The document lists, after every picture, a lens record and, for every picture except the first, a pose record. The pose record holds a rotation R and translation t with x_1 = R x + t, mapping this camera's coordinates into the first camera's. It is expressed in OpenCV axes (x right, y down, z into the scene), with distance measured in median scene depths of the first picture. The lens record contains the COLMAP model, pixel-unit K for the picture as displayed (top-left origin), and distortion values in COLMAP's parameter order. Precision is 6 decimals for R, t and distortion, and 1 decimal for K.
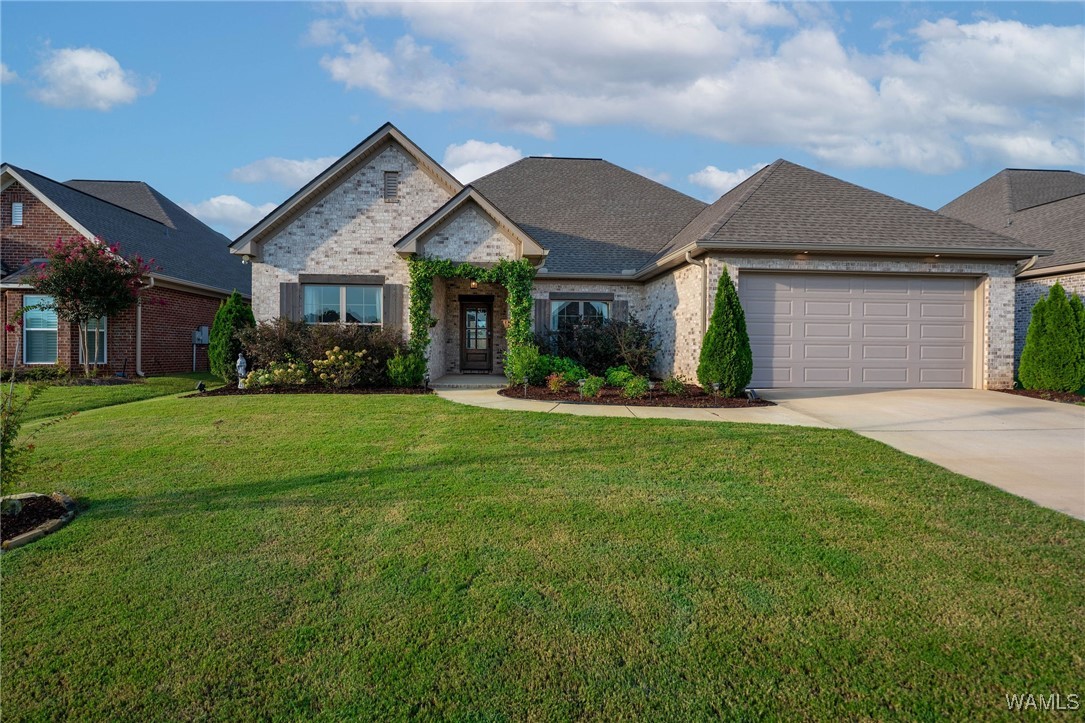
lens RADIAL K [[534.4, 0, 539.1], [0, 534.4, 357.0], [0, 0, 1]] dist [-0.006191, -0.001476]
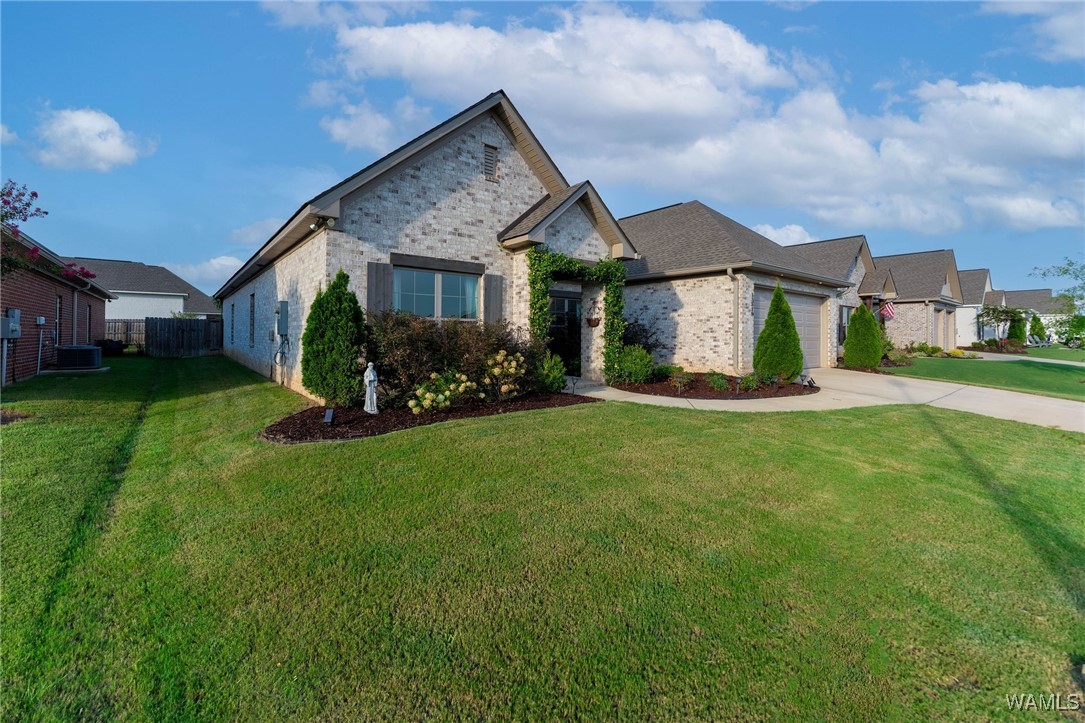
lens RADIAL K [[449.7, 0, 533.8], [0, 449.7, 327.0], [0, 0, 1]] dist [-0.003032, 0.000412]
pose [[0.829842, 0.009068, 0.557925, -0.633705], [0.005189, 0.999699, -0.023966, -0.033865], [-0.557975, 0.022783, 0.829545, 0.361055]]
